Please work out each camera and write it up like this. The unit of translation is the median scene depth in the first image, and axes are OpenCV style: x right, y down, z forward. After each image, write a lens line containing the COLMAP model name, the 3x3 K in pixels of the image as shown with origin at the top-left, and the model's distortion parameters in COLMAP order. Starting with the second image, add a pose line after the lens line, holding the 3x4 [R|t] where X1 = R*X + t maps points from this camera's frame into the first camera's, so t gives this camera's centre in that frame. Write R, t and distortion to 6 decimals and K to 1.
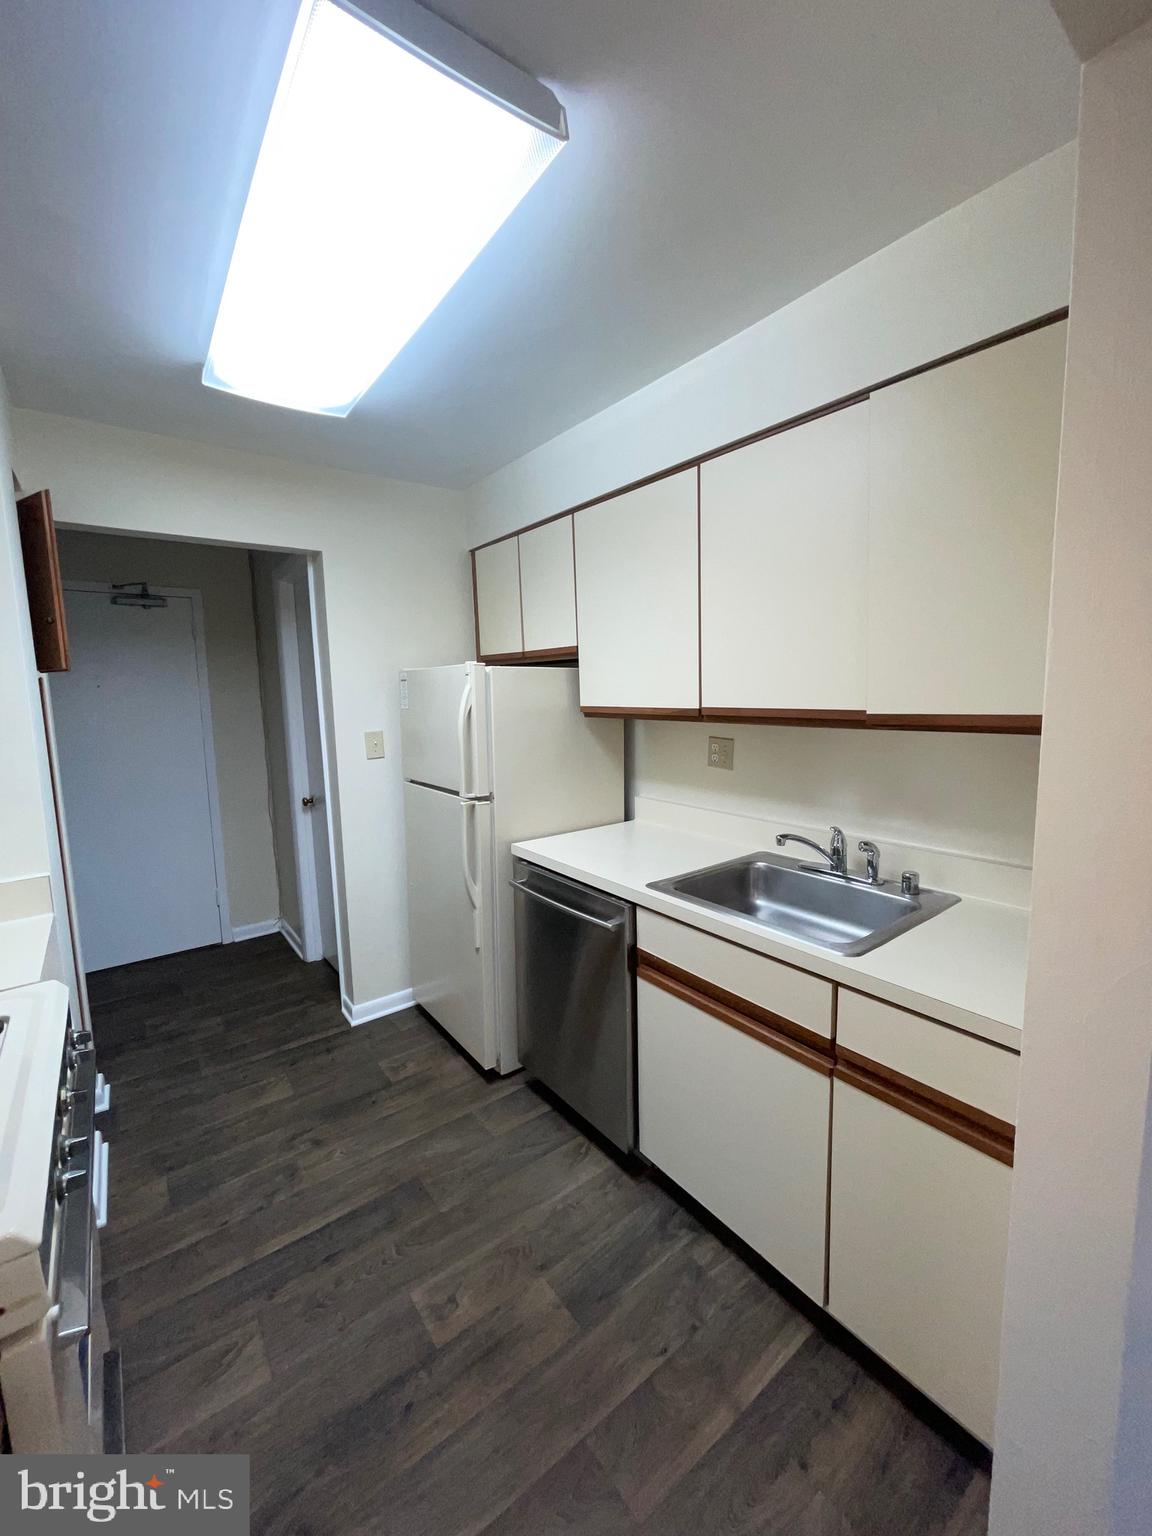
lens RADIAL K [[620.3, 0, 572.8], [0, 620.3, 762.8], [0, 0, 1]] dist [0.001964, 0.000432]
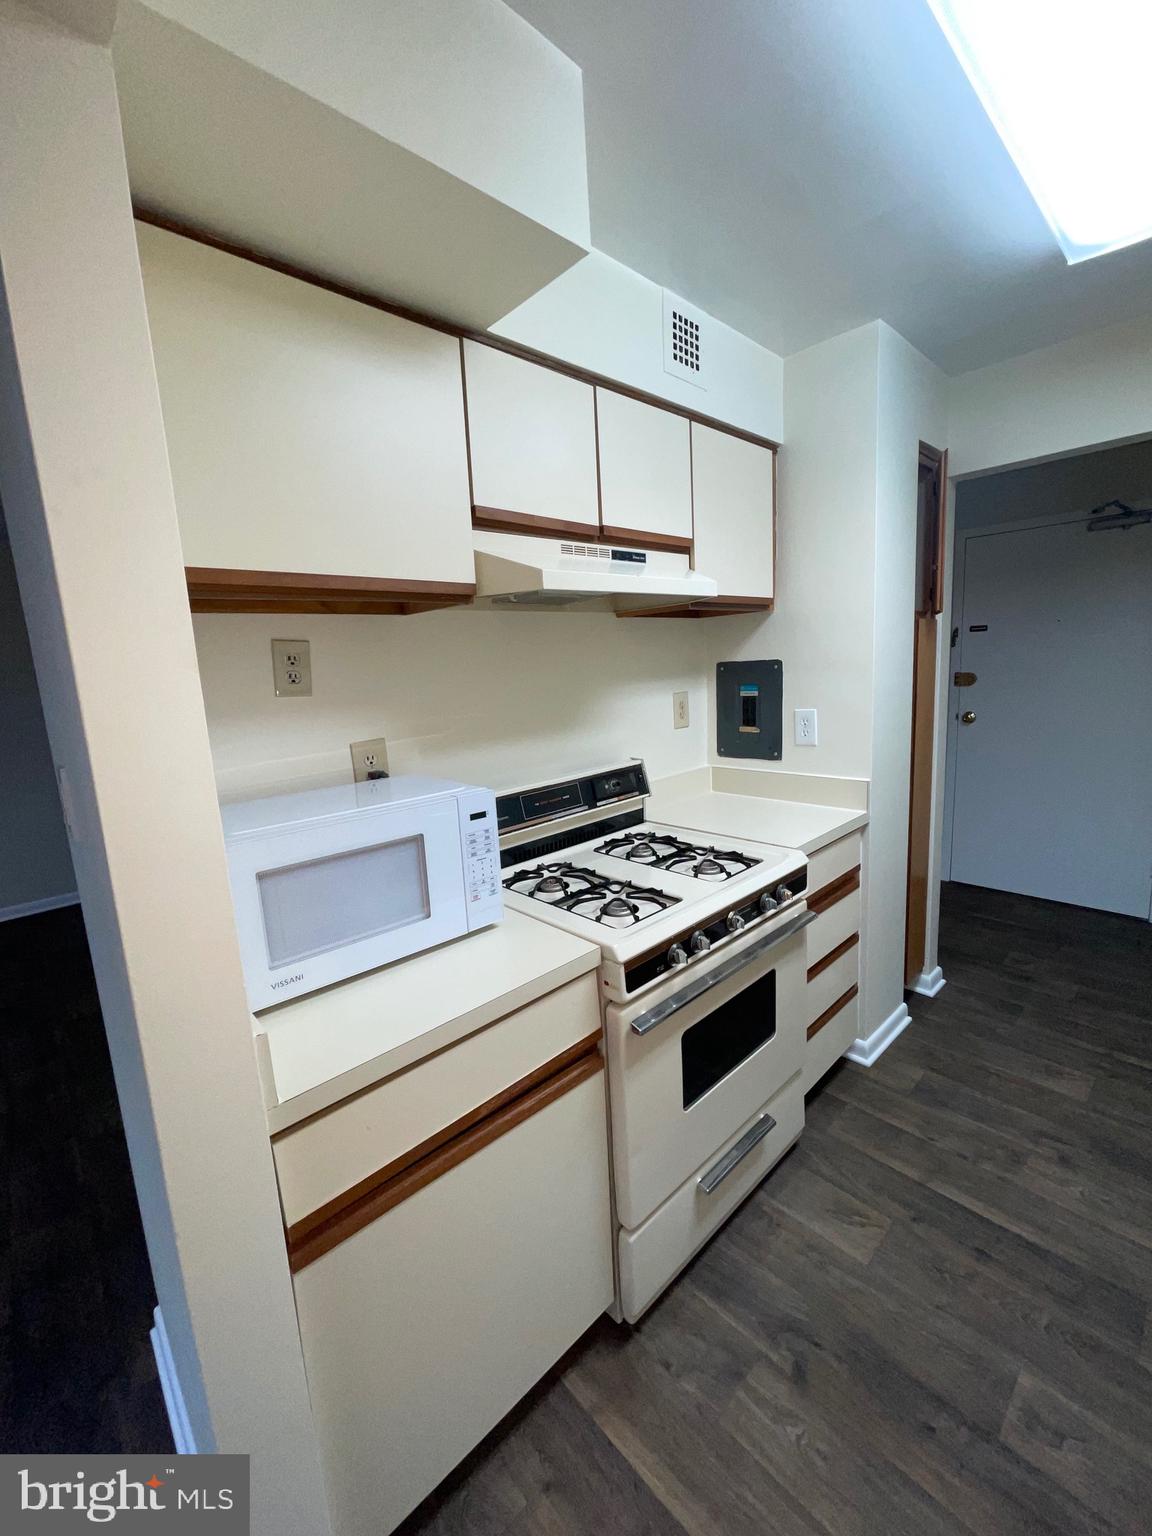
lens RADIAL K [[616.2, 0, 586.3], [0, 616.2, 762.4], [0, 0, 1]] dist [-0.001551, -0.000737]
pose [[0.109278, 0.173475, -0.978757, 0.249958], [-0.065553, 0.983768, 0.167044, -0.023196], [0.991847, 0.045906, 0.118876, 0.227104]]
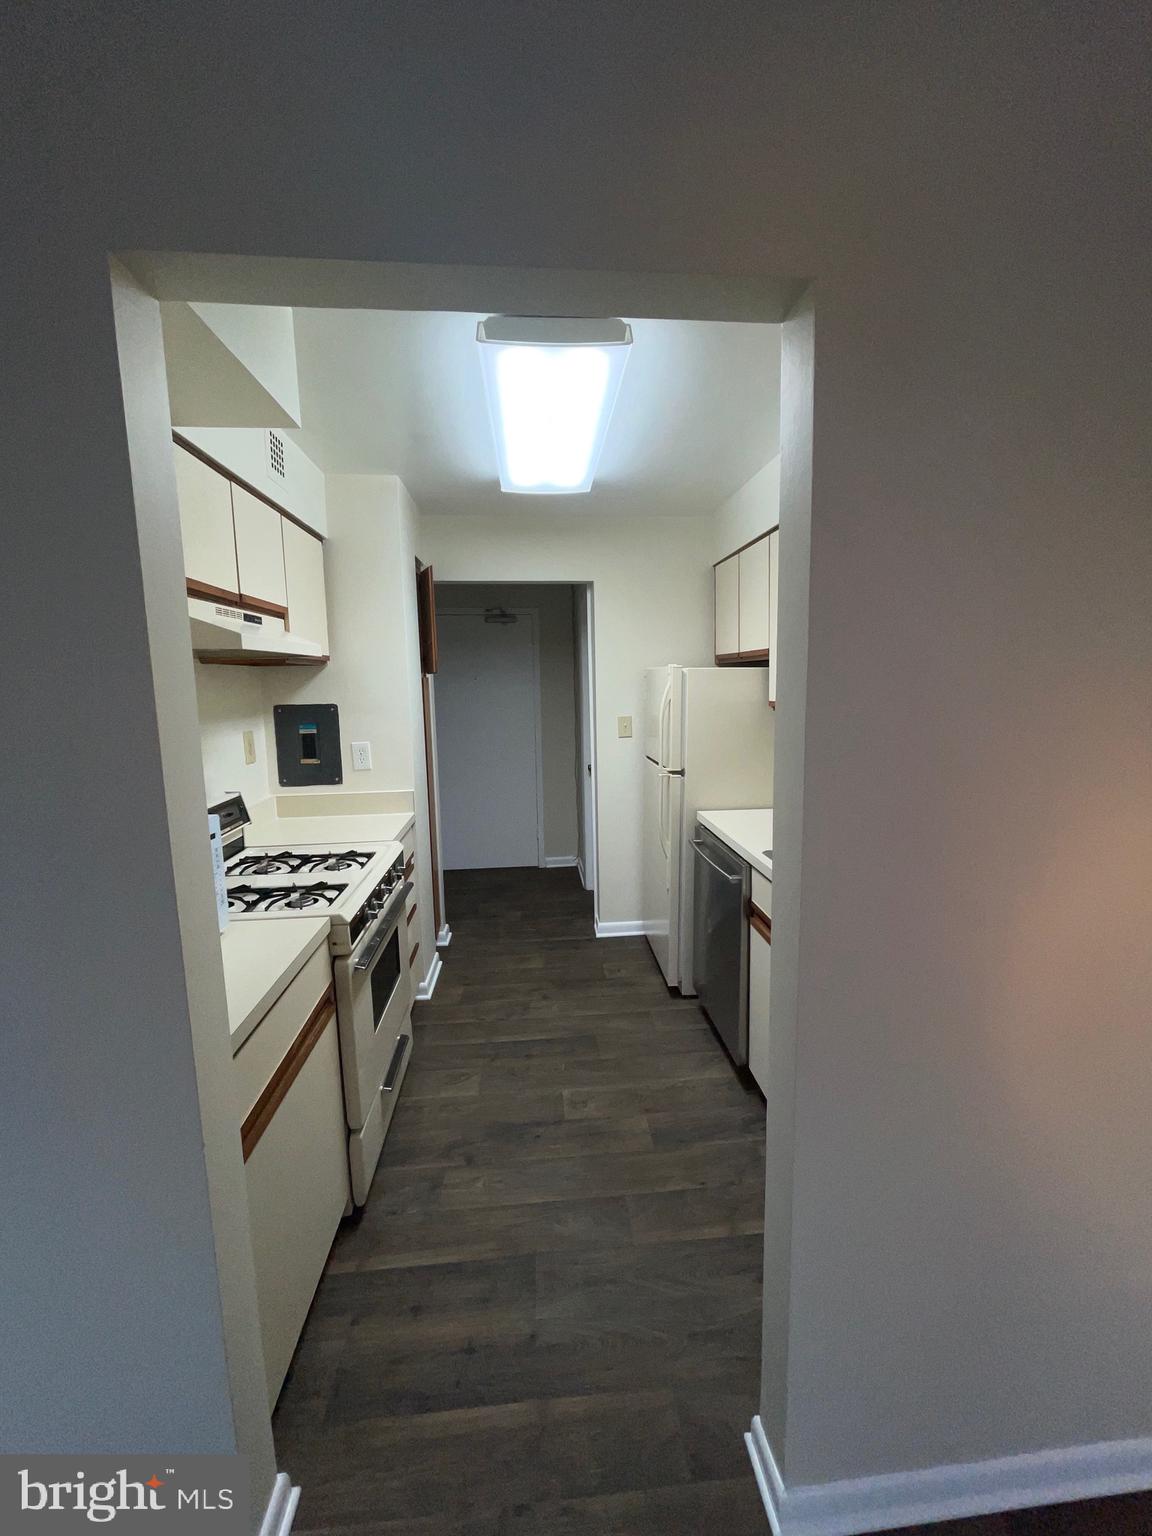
lens RADIAL K [[621.3, 0, 580.9], [0, 621.3, 763.2], [0, 0, 1]] dist [-0.001220, -0.000291]
pose [[0.845507, 0.076950, -0.528390, 0.391309], [-0.062617, 0.997023, 0.045001, -0.007267], [0.530280, -0.004963, 0.847808, -0.194754]]
